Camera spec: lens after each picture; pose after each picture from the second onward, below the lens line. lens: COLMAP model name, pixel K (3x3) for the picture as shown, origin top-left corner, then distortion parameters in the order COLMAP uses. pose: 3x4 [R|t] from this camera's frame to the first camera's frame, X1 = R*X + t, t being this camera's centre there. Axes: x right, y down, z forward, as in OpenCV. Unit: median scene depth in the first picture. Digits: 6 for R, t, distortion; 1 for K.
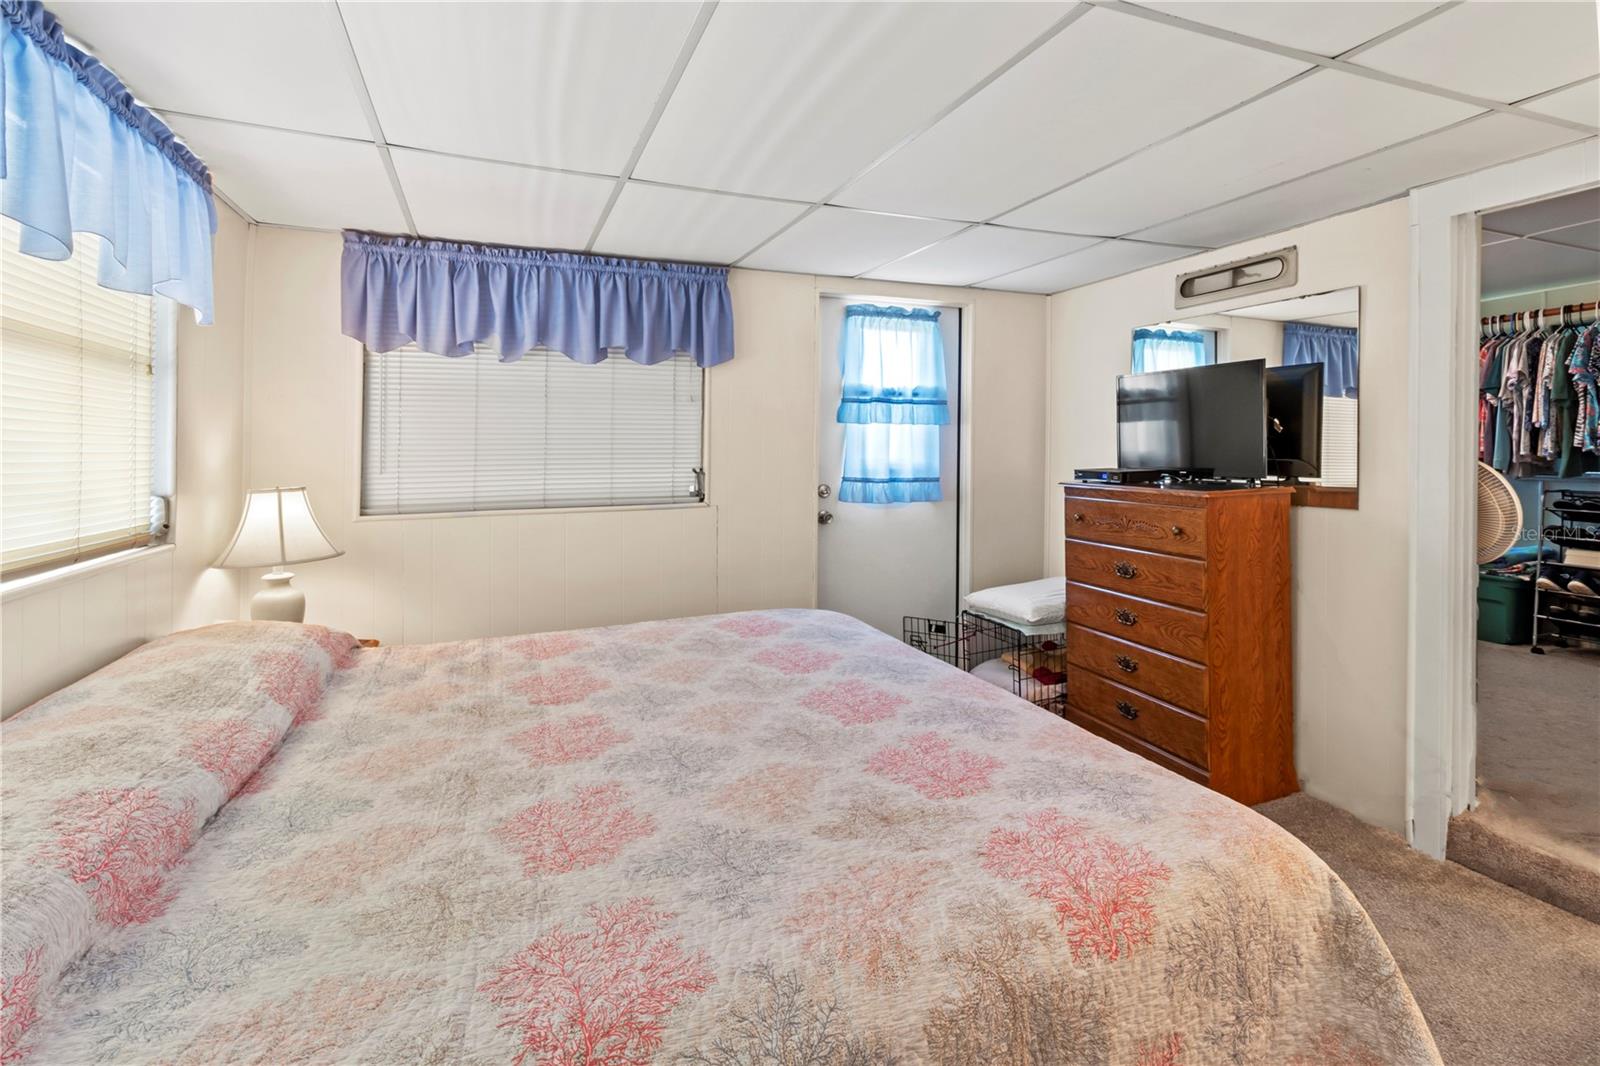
lens RADIAL K [[760.2, 0, 820.2], [0, 760.2, 462.5], [0, 0, 1]] dist [-0.001946, 0.003353]
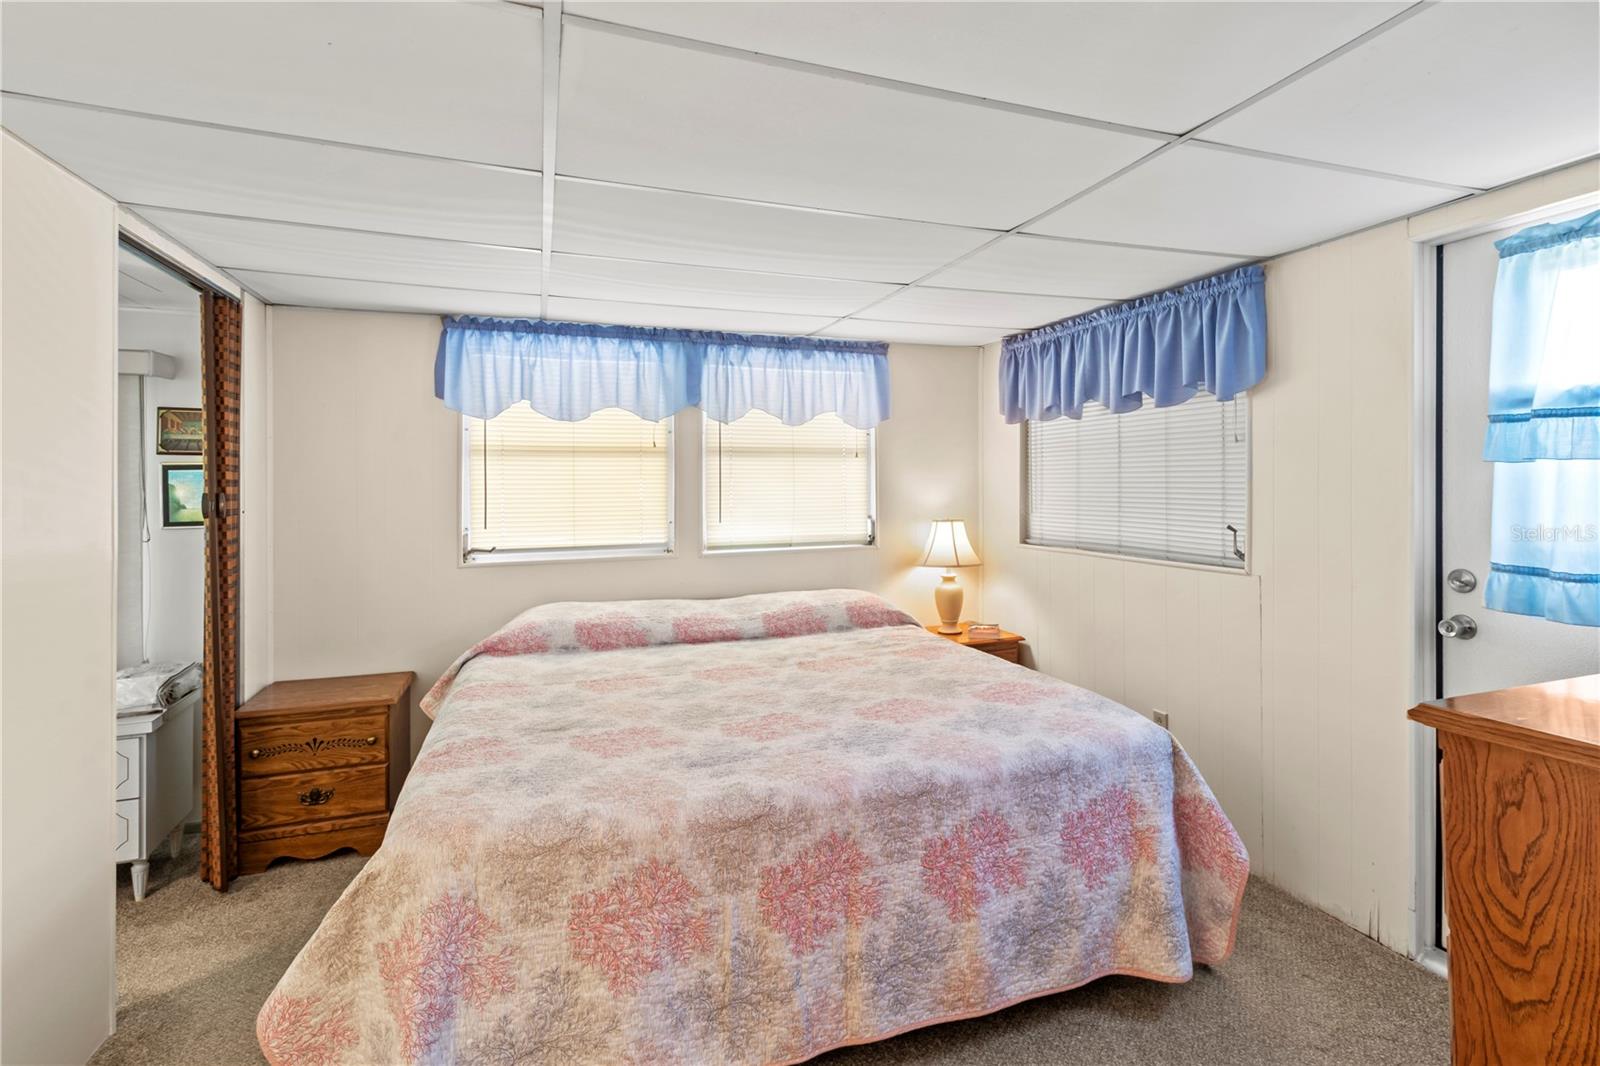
lens RADIAL K [[760.2, 0, 826.1], [0, 760.2, 481.5], [0, 0, 1]] dist [-0.001946, 0.003353]
pose [[-0.034679, 0.009237, -0.999356, 0.682650], [-0.004154, 0.999947, 0.009387, -0.046275], [0.999390, 0.004476, -0.034639, 0.625167]]
